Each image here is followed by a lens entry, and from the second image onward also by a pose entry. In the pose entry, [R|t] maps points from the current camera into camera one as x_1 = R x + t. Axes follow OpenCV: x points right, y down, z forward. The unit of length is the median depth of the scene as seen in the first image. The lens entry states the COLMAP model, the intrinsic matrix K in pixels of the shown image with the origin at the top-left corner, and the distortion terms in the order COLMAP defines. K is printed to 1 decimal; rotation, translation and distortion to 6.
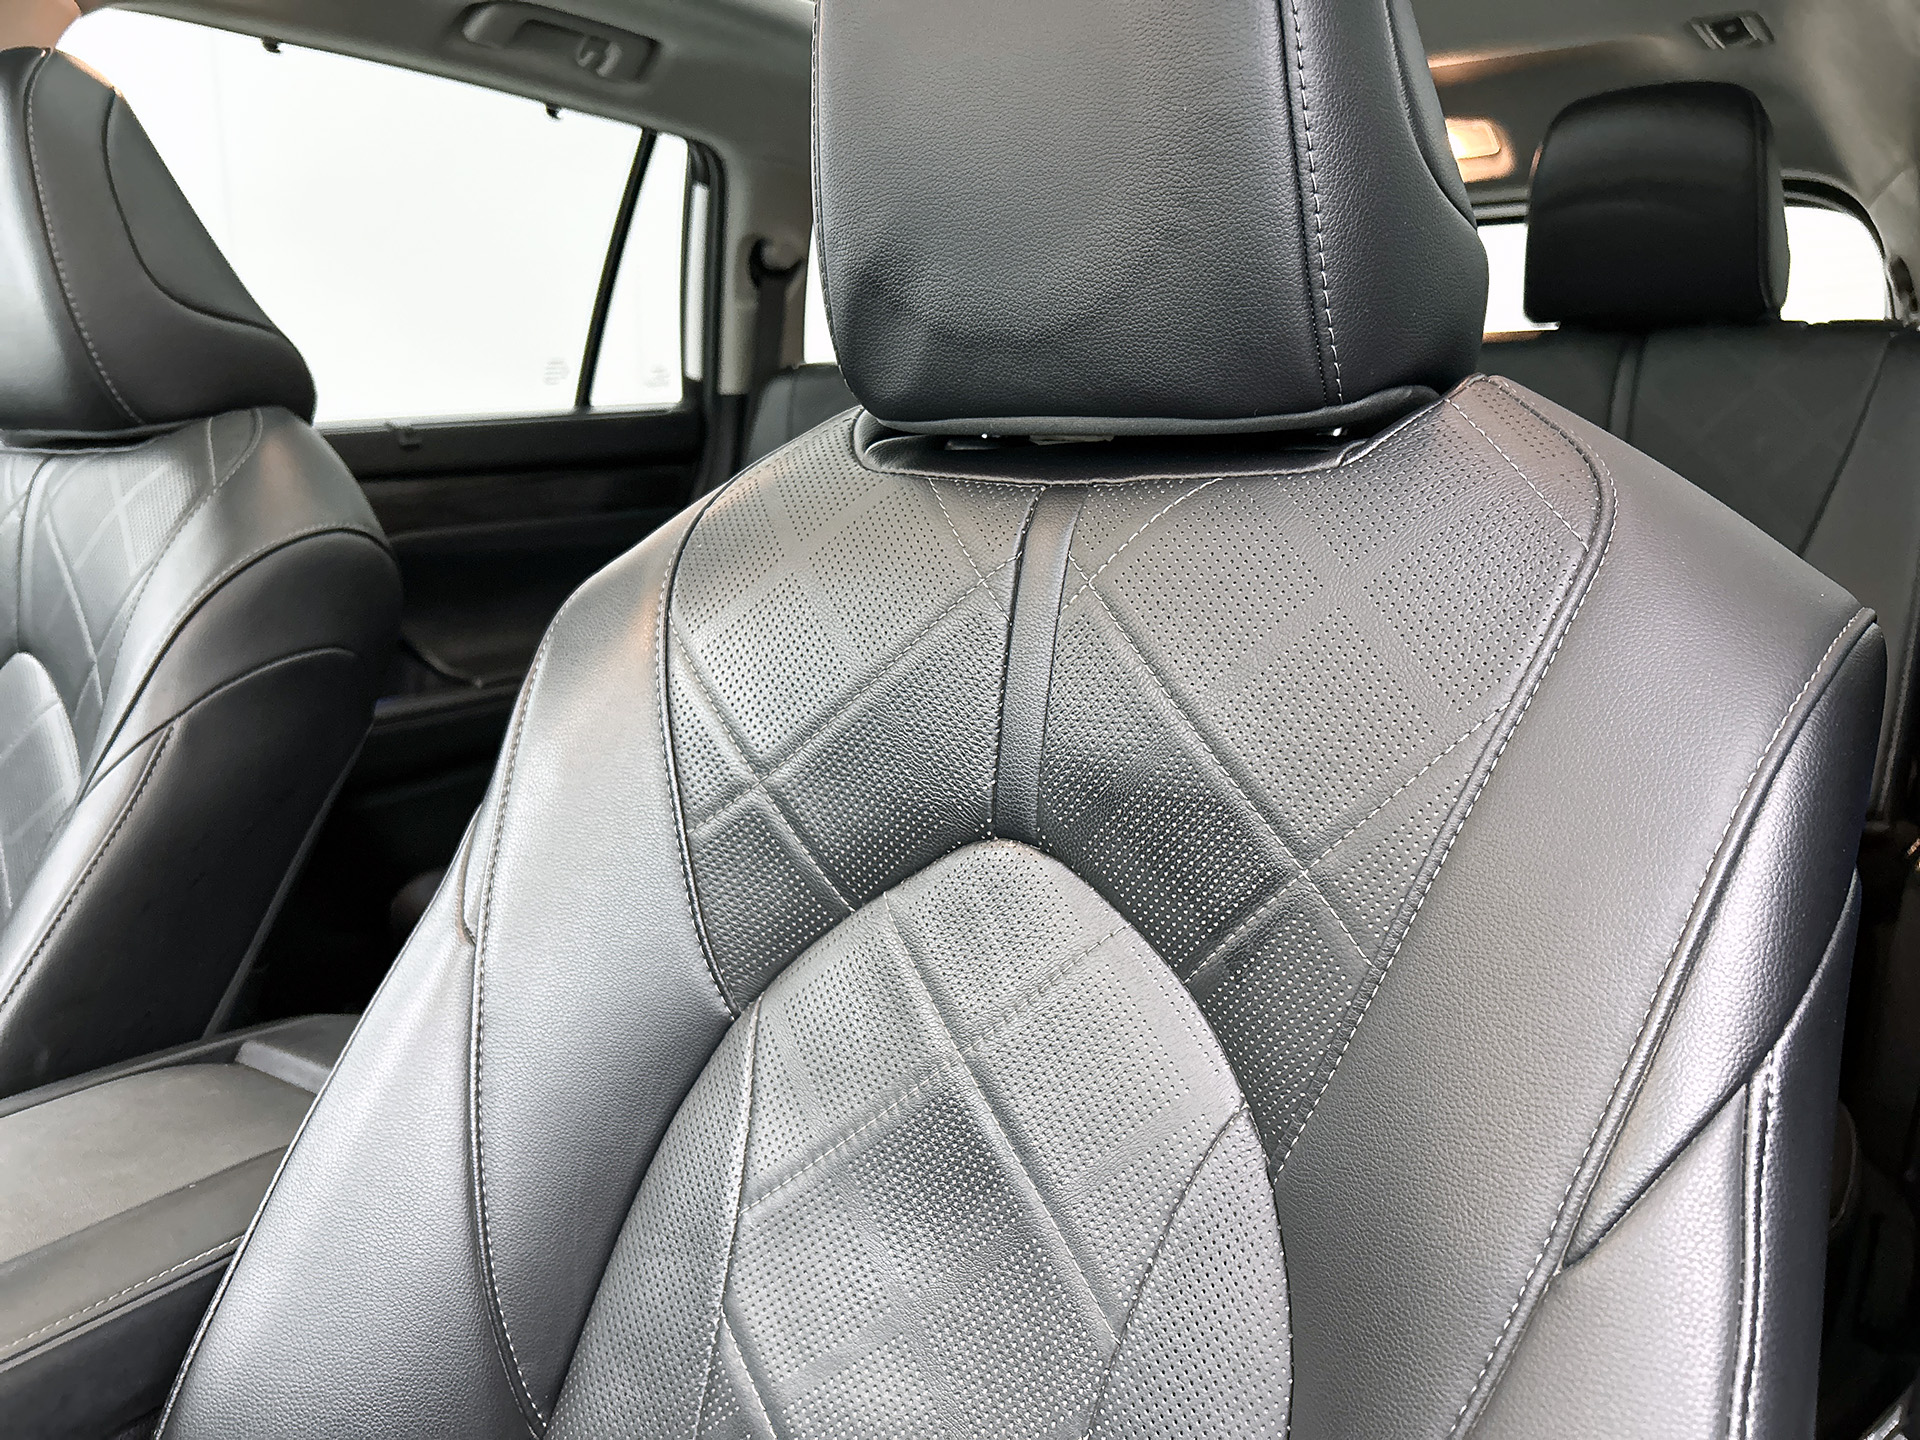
lens RADIAL K [[1459.3, 0, 972.9], [0, 1459.3, 734.2], [0, 0, 1]] dist [0.060370, -0.080376]
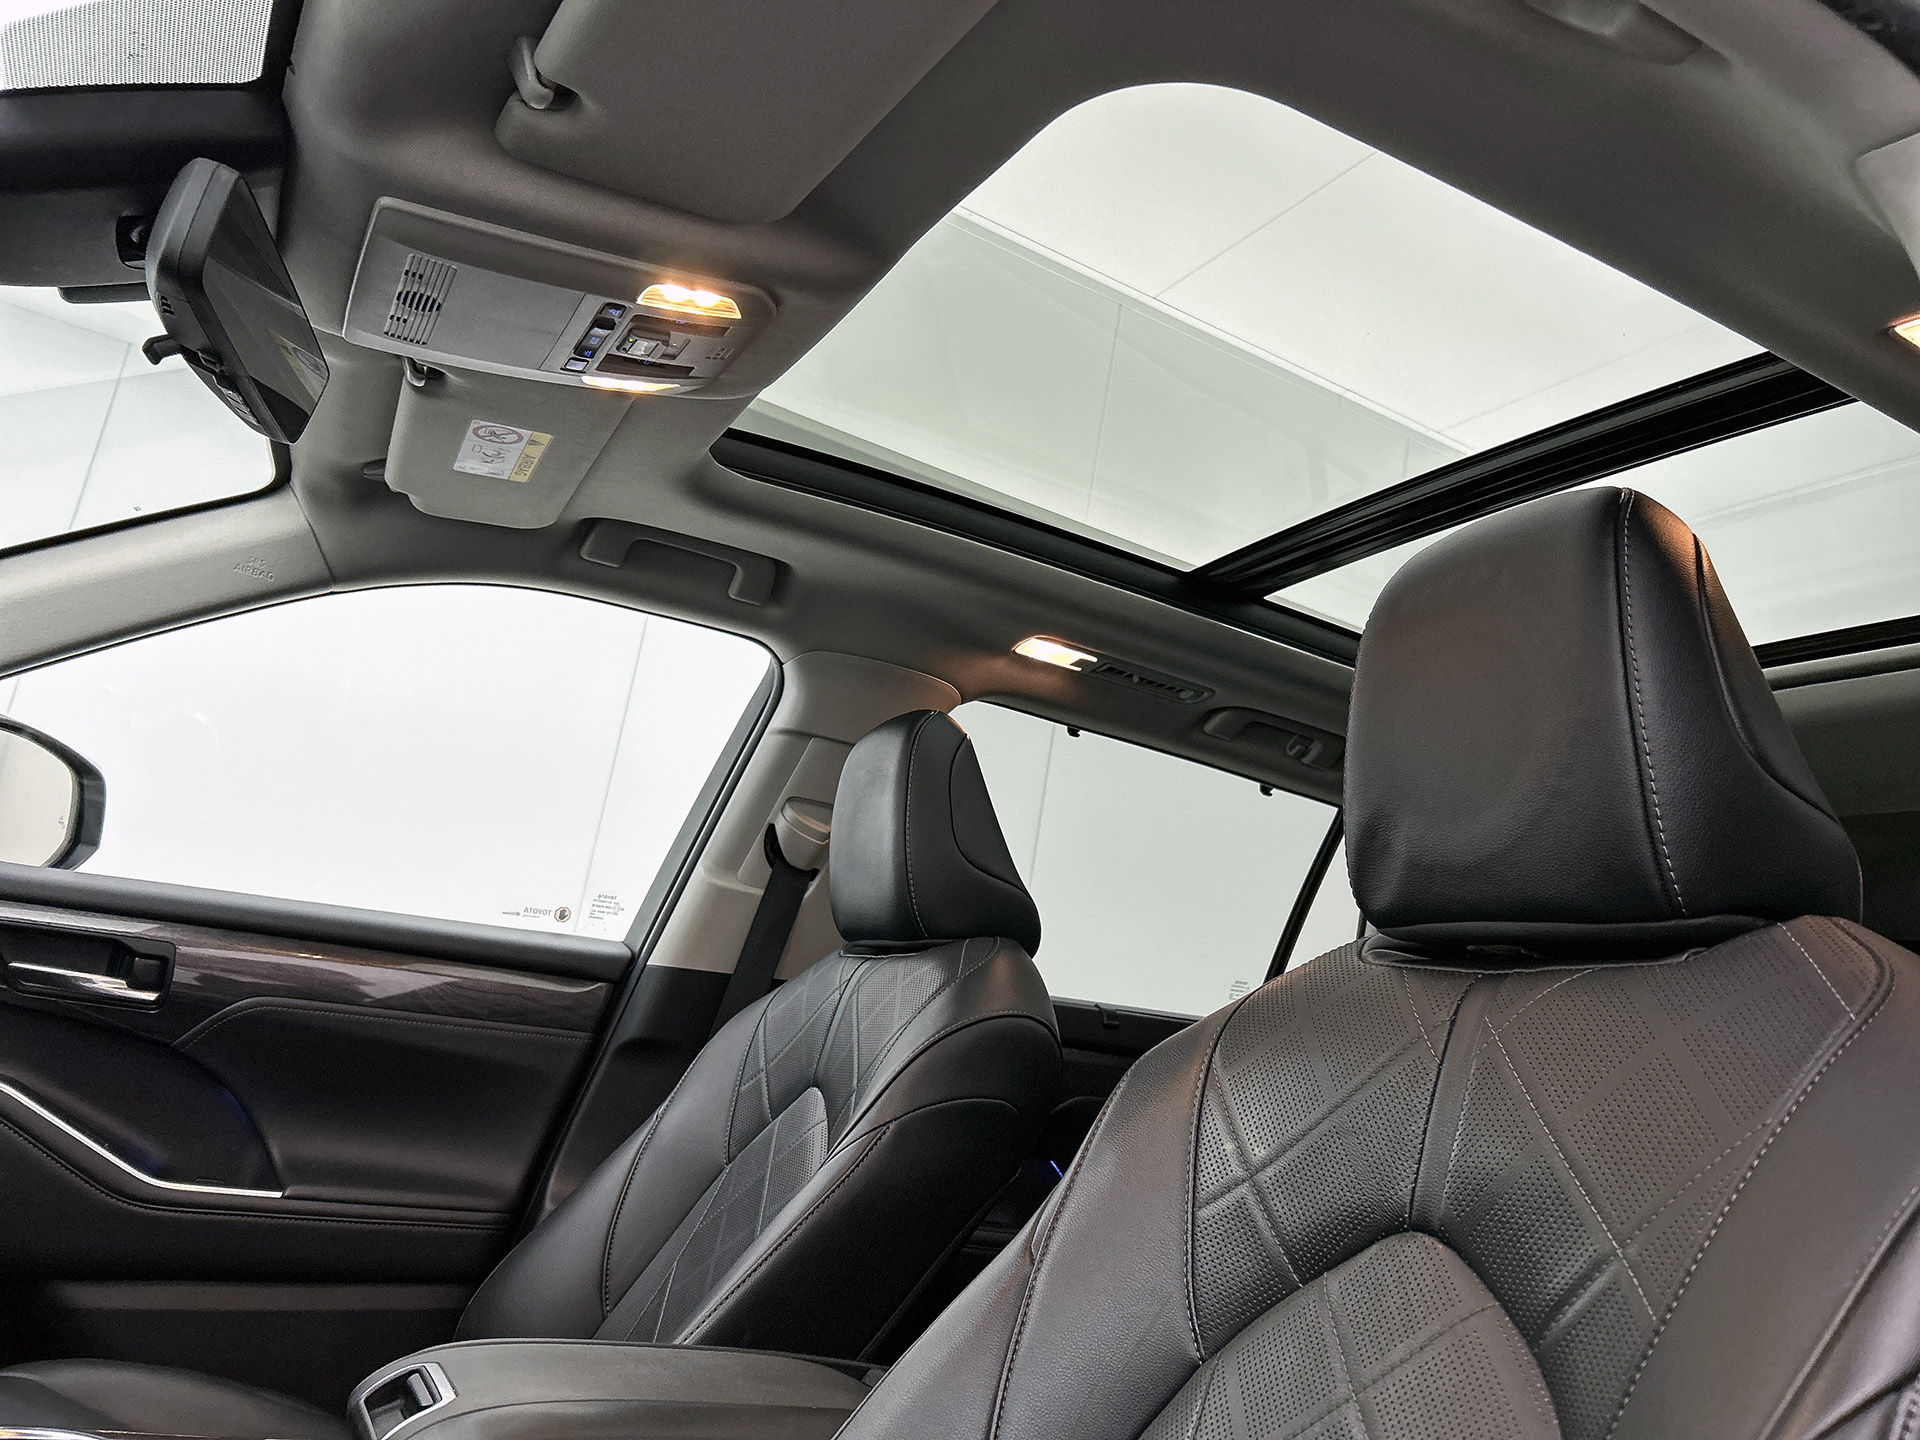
lens RADIAL K [[1459.3, 0, 972.9], [0, 1459.3, 734.2], [0, 0, 1]] dist [0.060370, -0.080376]
pose [[0.877433, 0.030513, -0.478727, 0.258852], [-0.246210, 0.885142, -0.394848, 0.264290], [0.411694, 0.464320, 0.784165, -0.337212]]
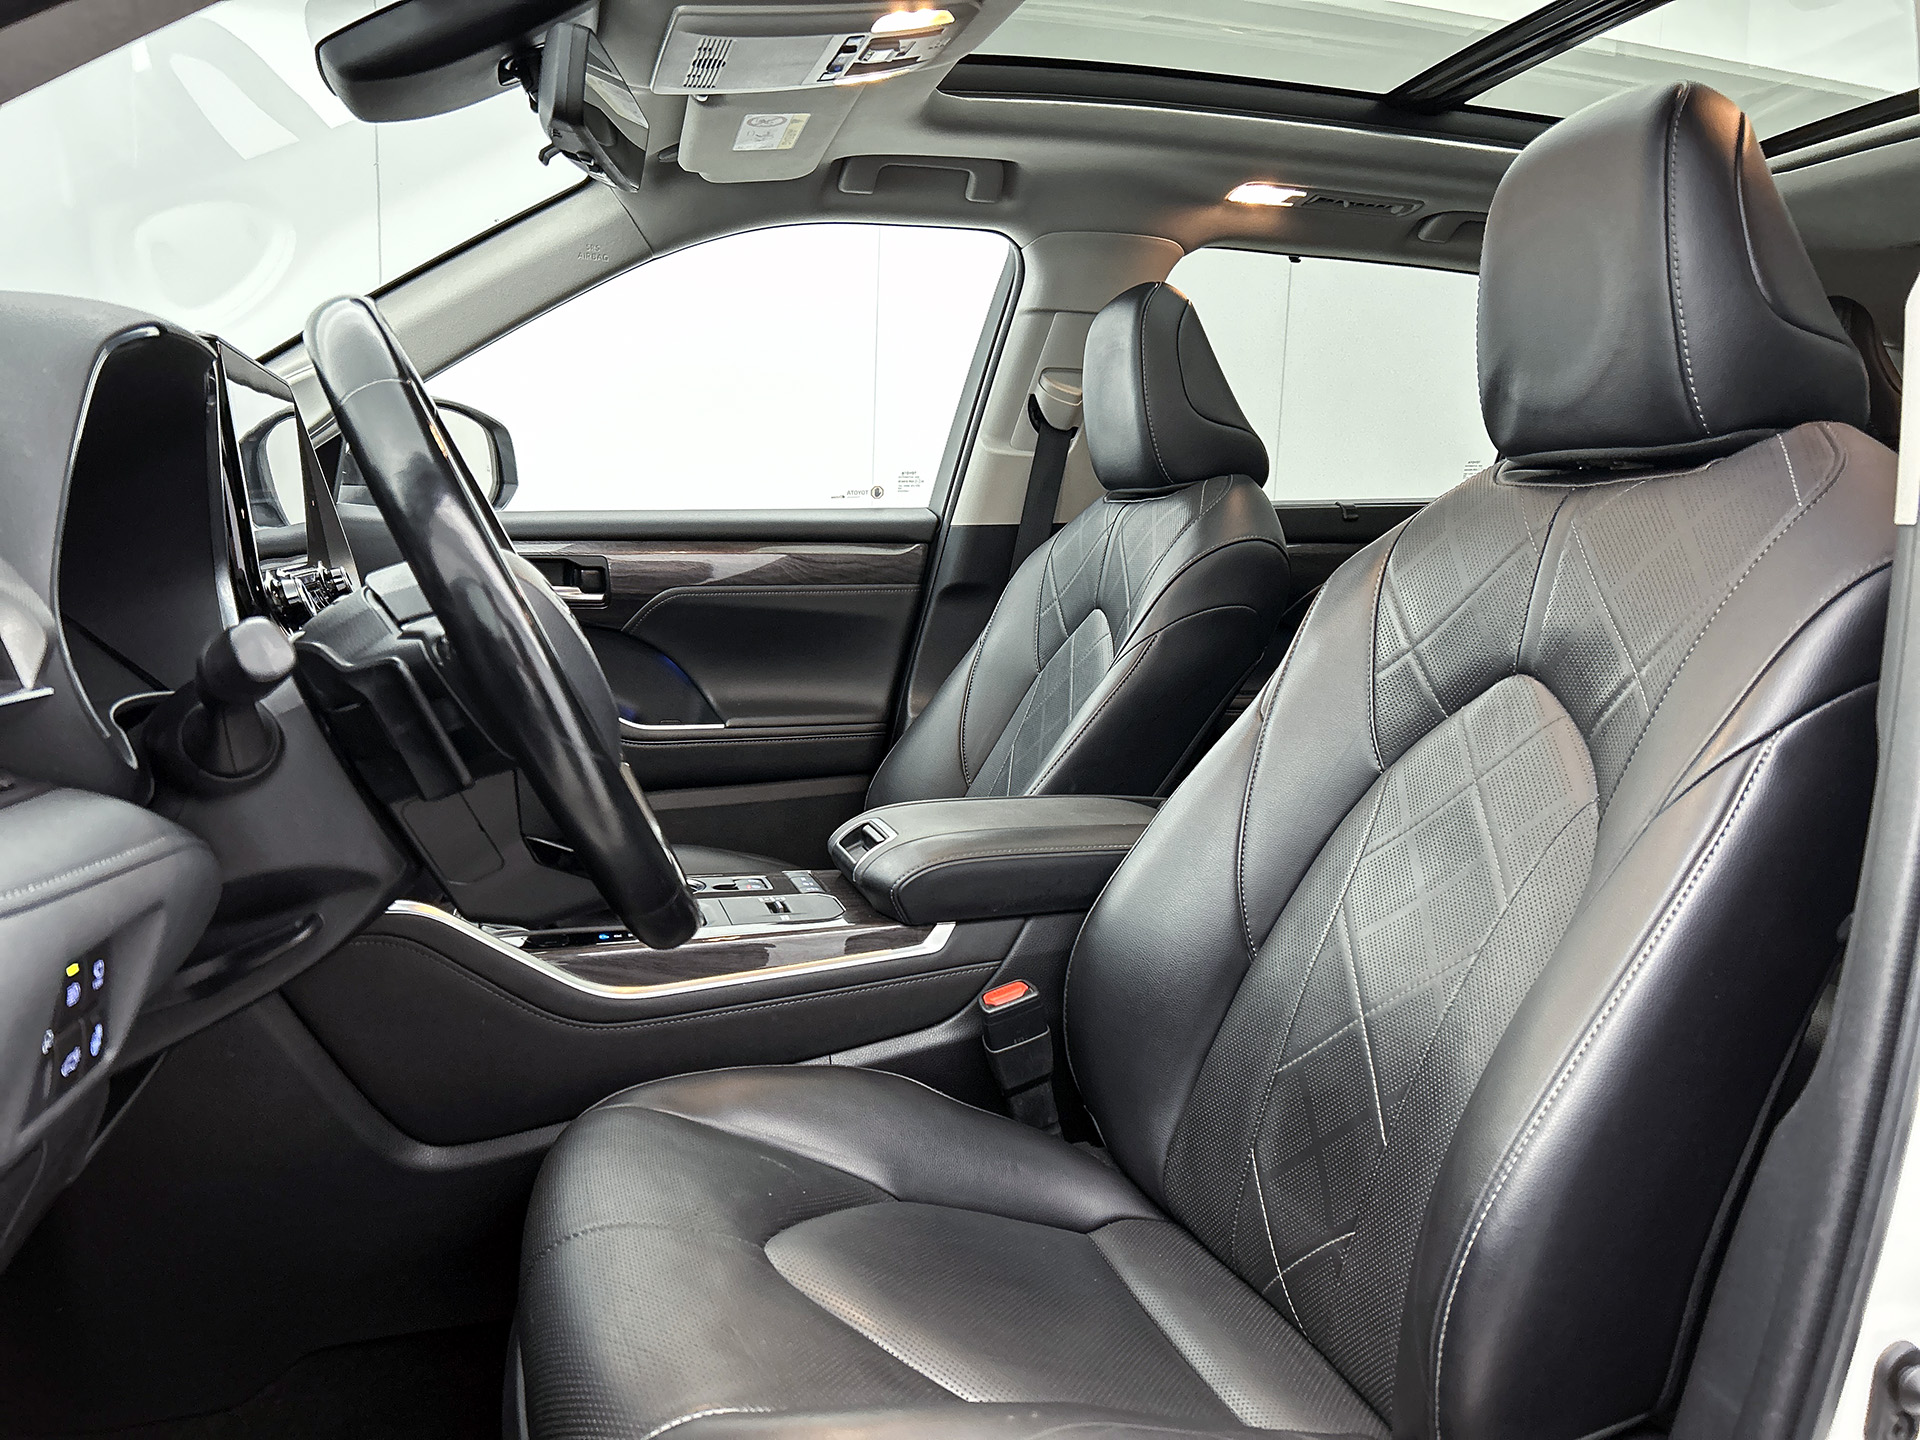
lens RADIAL K [[1482.0, 0, 960.4], [0, 1482.0, 690.0], [0, 0, 1]] dist [0.086858, 0.000745]
pose [[0.779351, 0.089148, -0.620213, 0.591832], [-0.161525, 0.984957, -0.061395, 0.294731], [0.605410, 0.148029, 0.782027, -0.833758]]
